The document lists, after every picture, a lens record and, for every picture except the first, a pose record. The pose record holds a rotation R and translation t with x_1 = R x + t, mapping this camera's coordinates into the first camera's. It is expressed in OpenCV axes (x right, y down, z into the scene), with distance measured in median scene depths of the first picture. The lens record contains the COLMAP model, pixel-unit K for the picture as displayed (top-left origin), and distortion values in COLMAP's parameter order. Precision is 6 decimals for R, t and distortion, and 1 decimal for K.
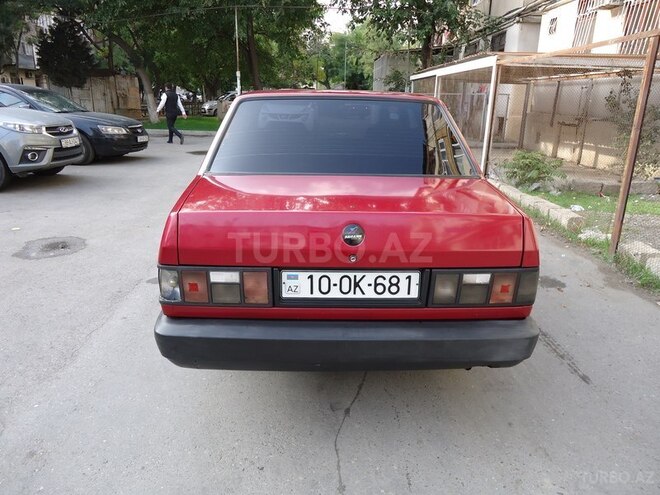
lens RADIAL K [[494.1, 0, 330.0], [0, 494.1, 247.5], [0, 0, 1]] dist [0.003826, -0.000775]
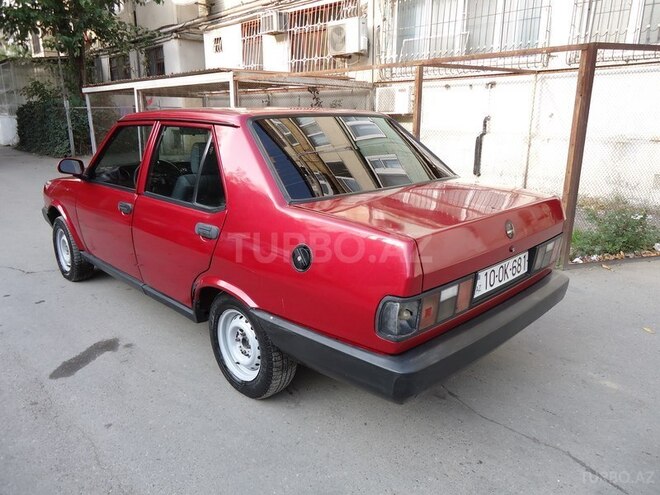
lens RADIAL K [[494.1, 0, 330.0], [0, 494.1, 247.5], [0, 0, 1]] dist [0.003826, -0.000775]
pose [[0.726804, -0.197258, 0.657909, -0.185862], [0.211811, 0.975558, 0.058505, -0.025498], [-0.653369, 0.096831, 0.750821, 0.068825]]
